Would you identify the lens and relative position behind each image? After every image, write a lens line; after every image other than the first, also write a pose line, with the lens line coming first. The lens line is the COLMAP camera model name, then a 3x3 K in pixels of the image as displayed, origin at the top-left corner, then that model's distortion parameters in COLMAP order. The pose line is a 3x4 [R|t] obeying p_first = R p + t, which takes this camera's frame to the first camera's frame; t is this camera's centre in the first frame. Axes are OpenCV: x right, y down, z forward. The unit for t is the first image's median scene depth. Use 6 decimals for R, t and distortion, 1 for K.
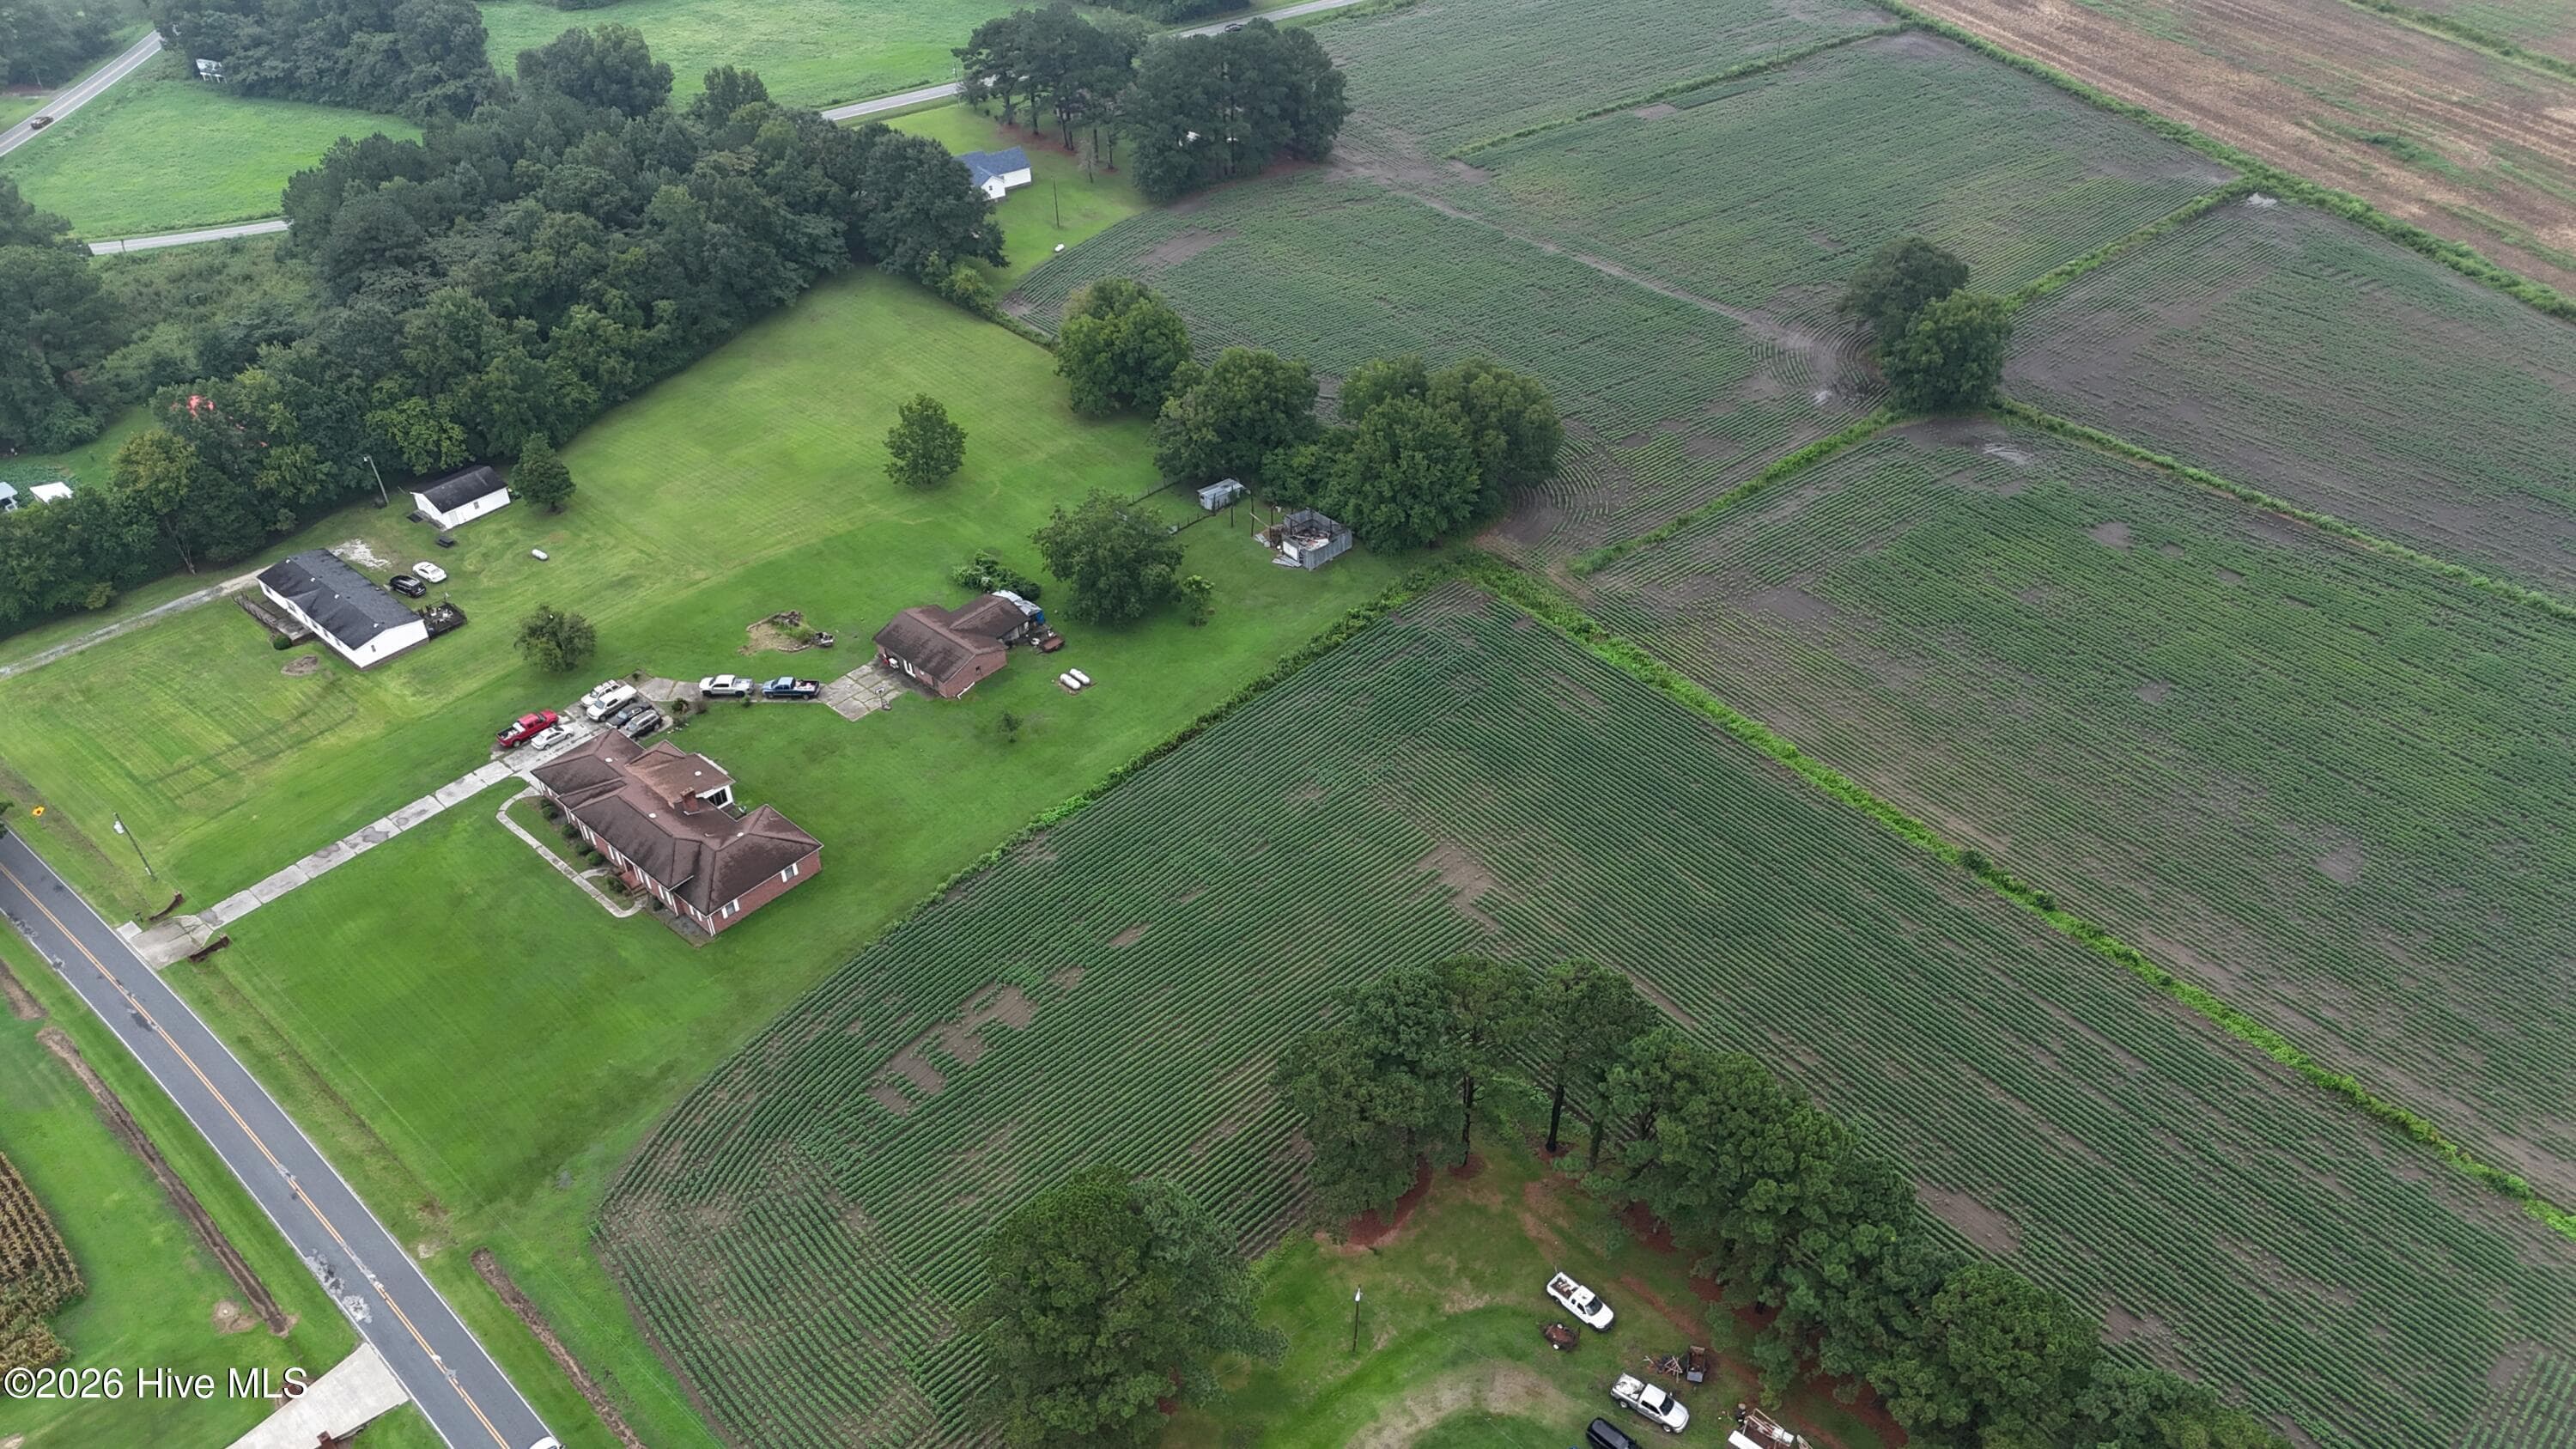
lens RADIAL K [[1887.8, 0, 1298.8], [0, 1887.8, 728.0], [0, 0, 1]] dist [0.074893, -0.067161]
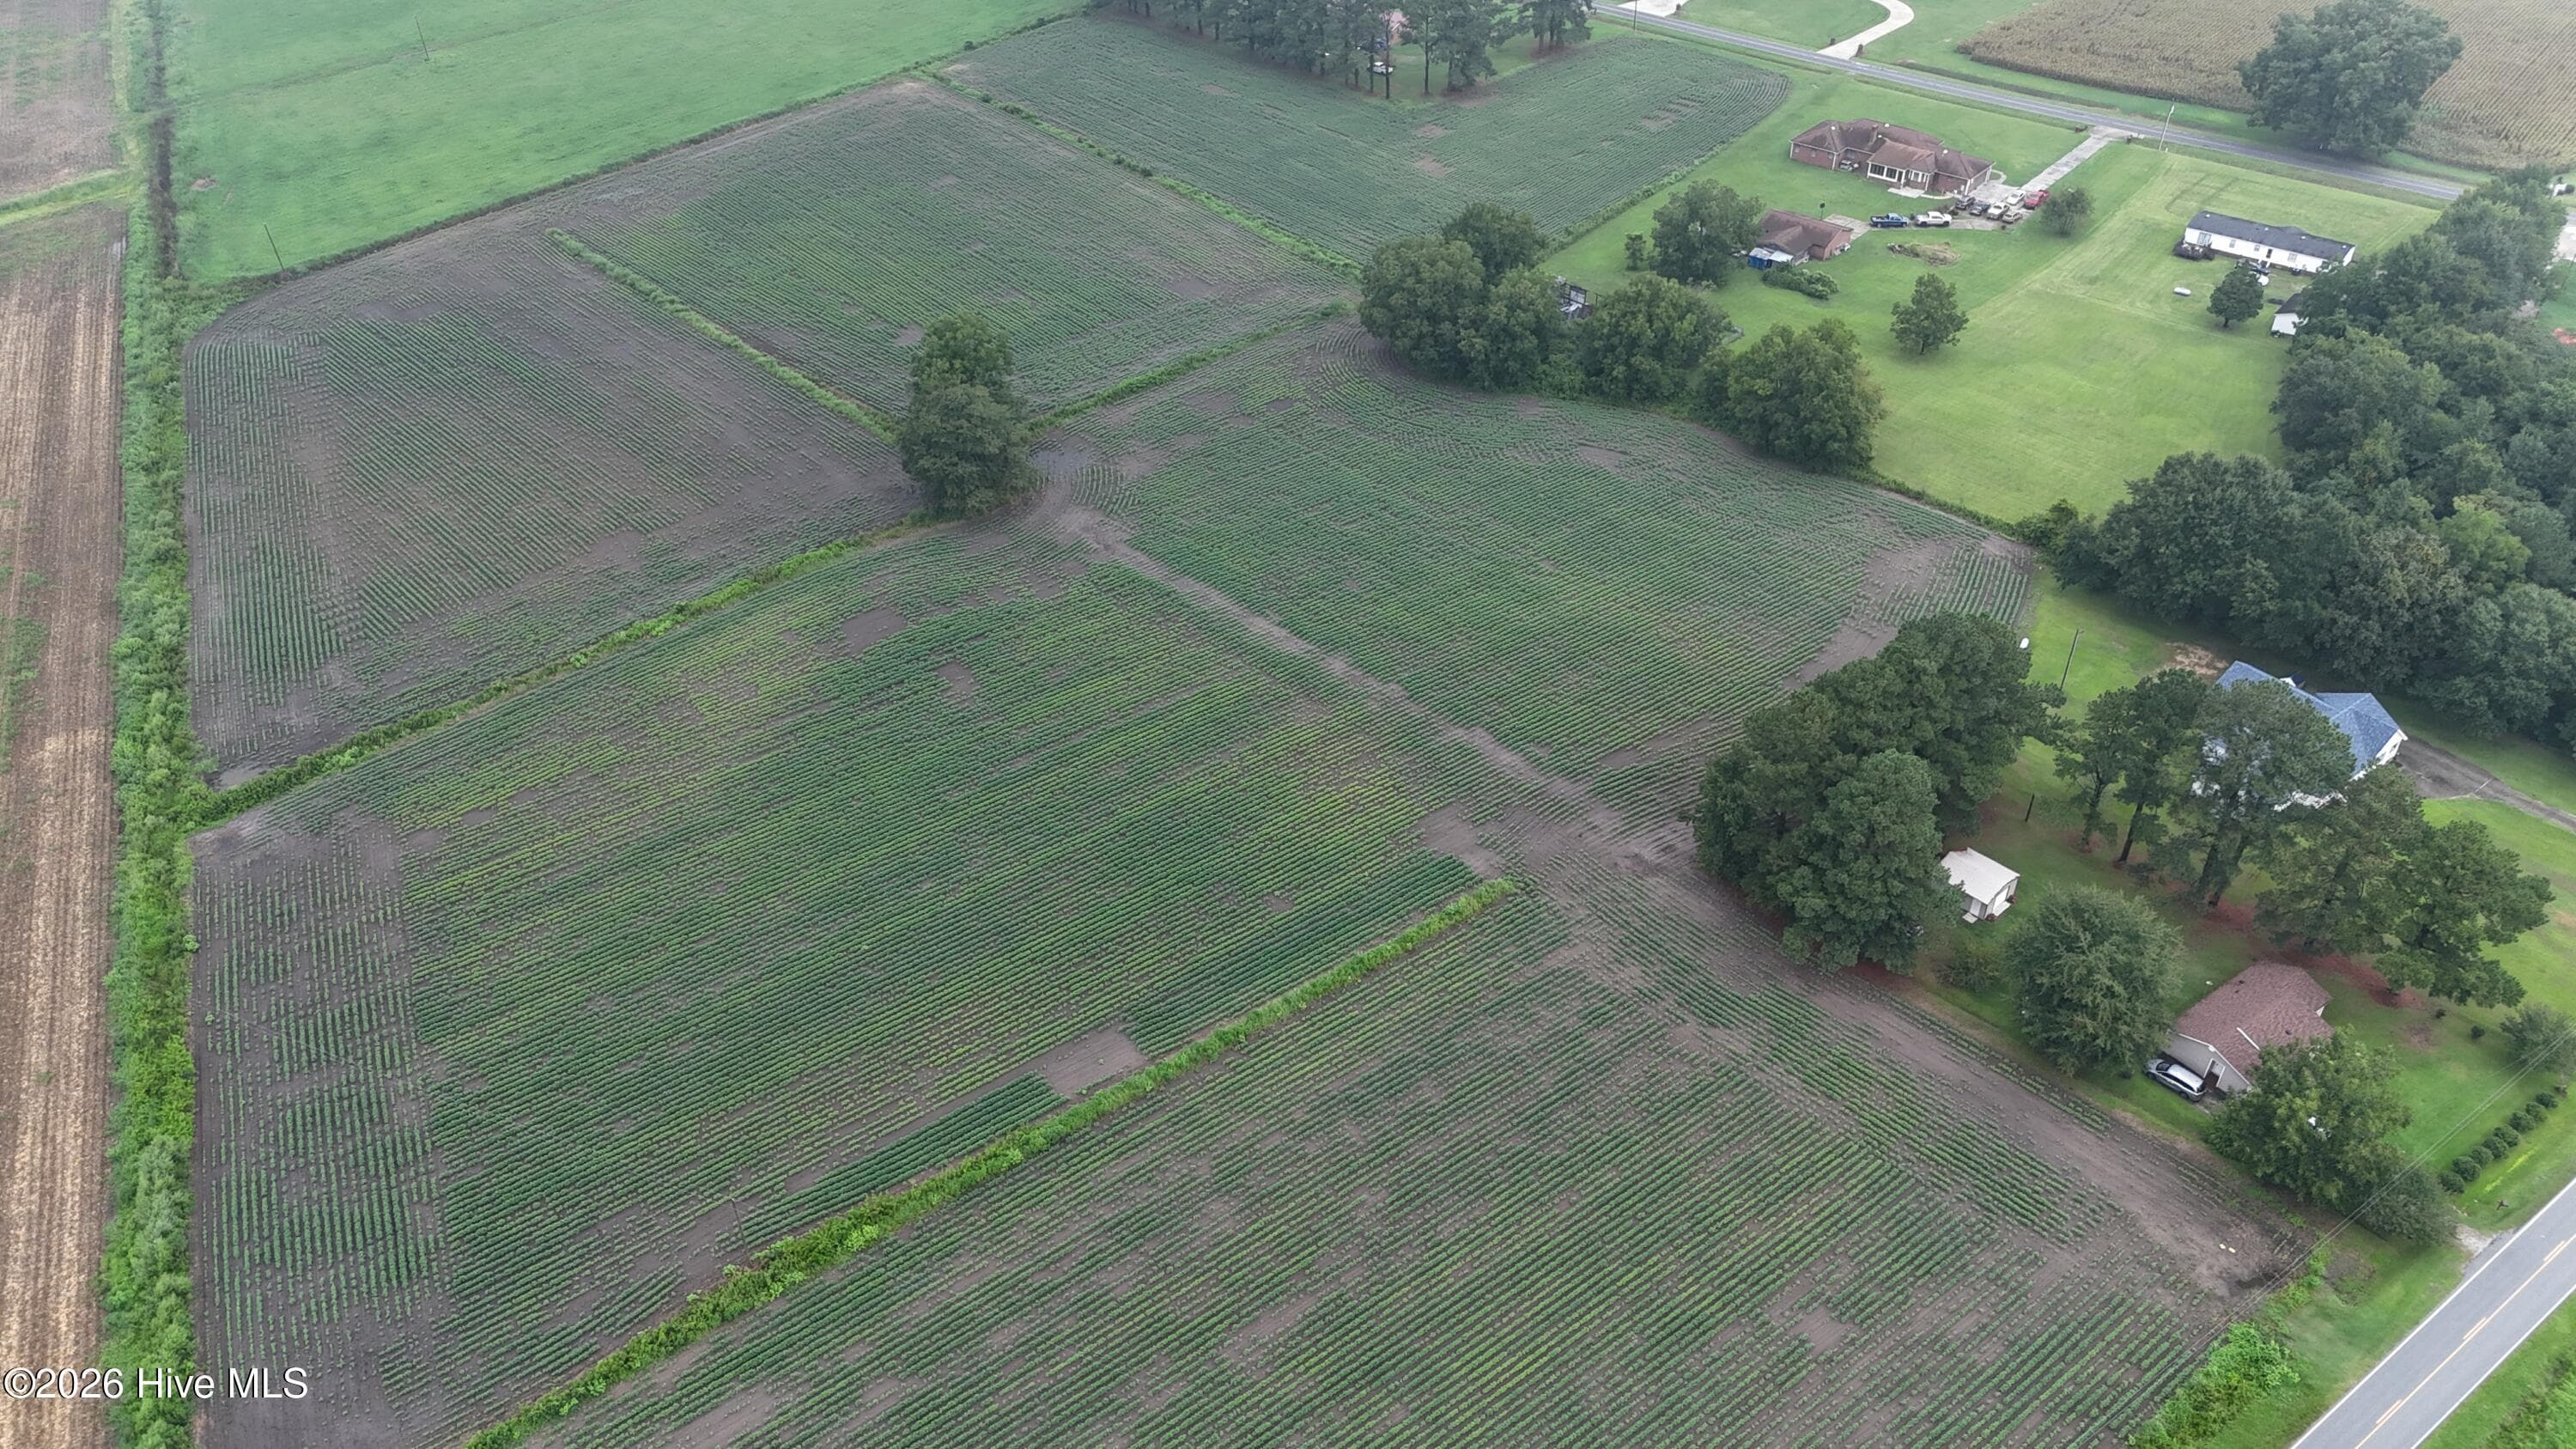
lens RADIAL K [[1887.8, 0, 1298.8], [0, 1887.8, 728.0], [0, 0, 1]] dist [0.074893, -0.067161]
pose [[-0.999145, 0.037298, -0.017819, 0.220773], [-0.007937, 0.249957, 0.968224, -1.284313], [0.040567, 0.967538, -0.249447, 1.640620]]
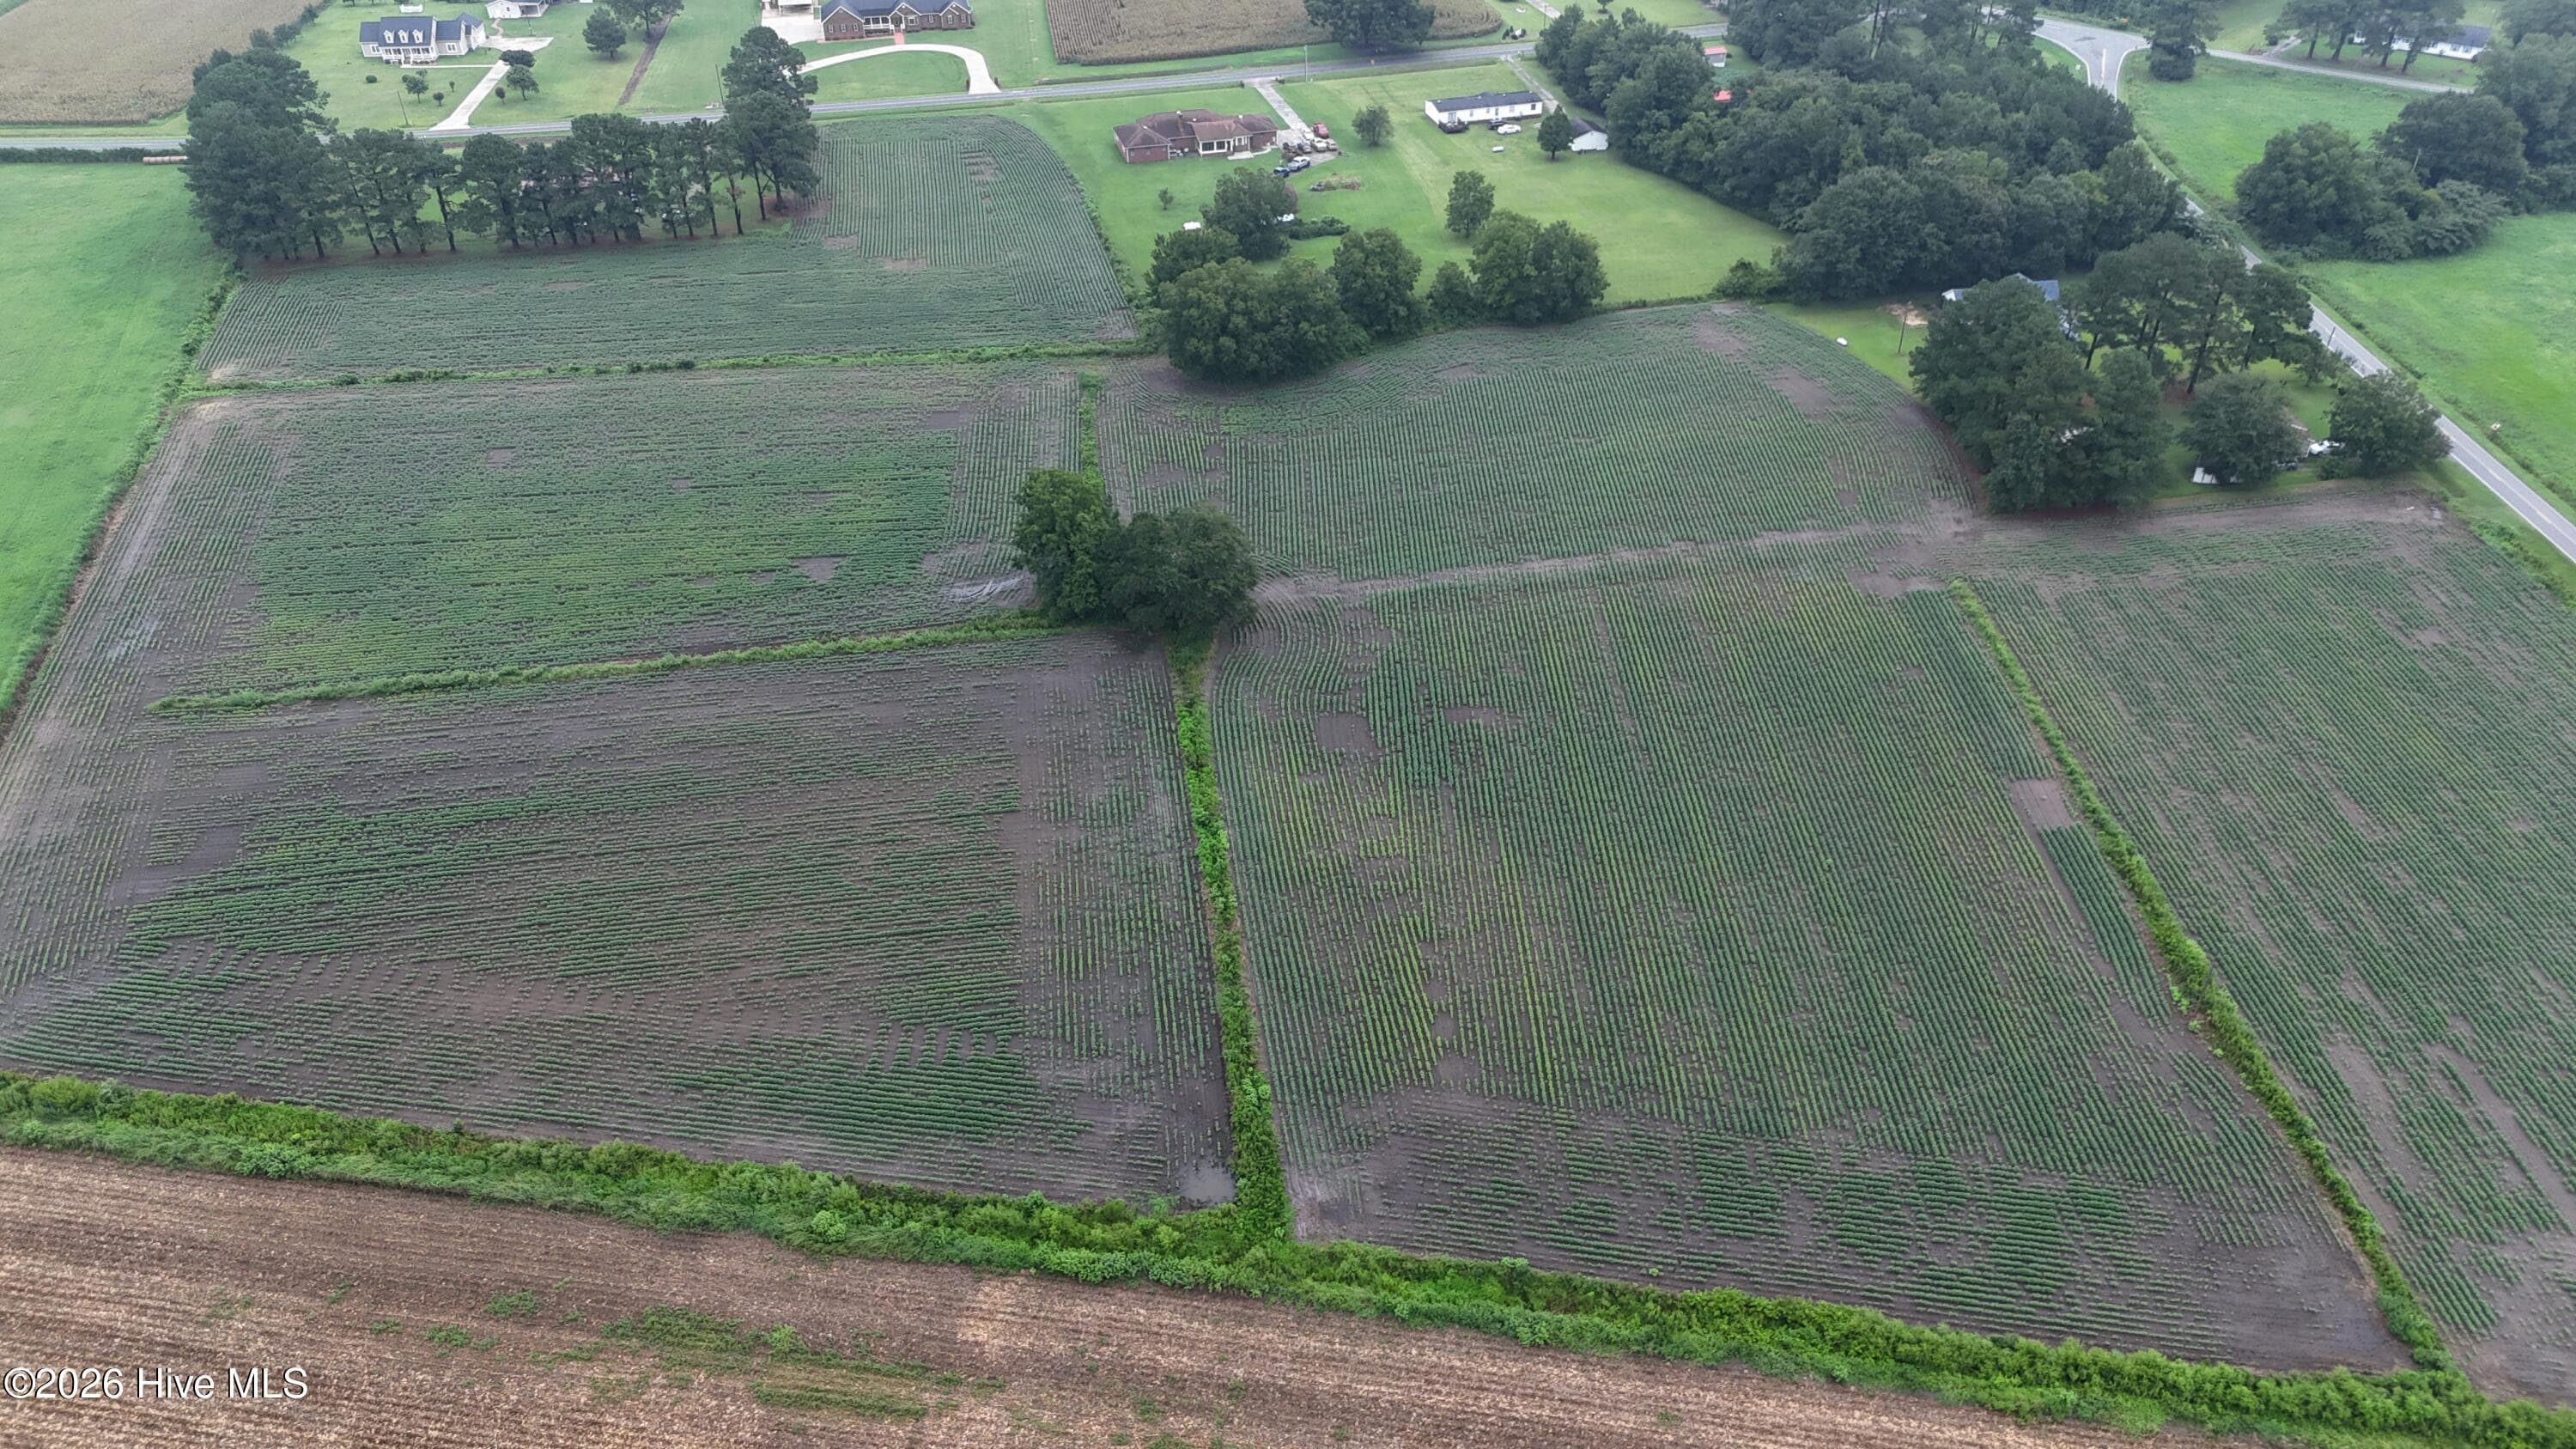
lens RADIAL K [[1887.8, 0, 1298.8], [0, 1887.8, 728.0], [0, 0, 1]] dist [0.074893, -0.067161]
pose [[-0.540055, 0.493628, -0.681668, 1.098986], [-0.508731, 0.453764, 0.731636, -1.017313], [0.670473, 0.741909, 0.006067, 1.304704]]
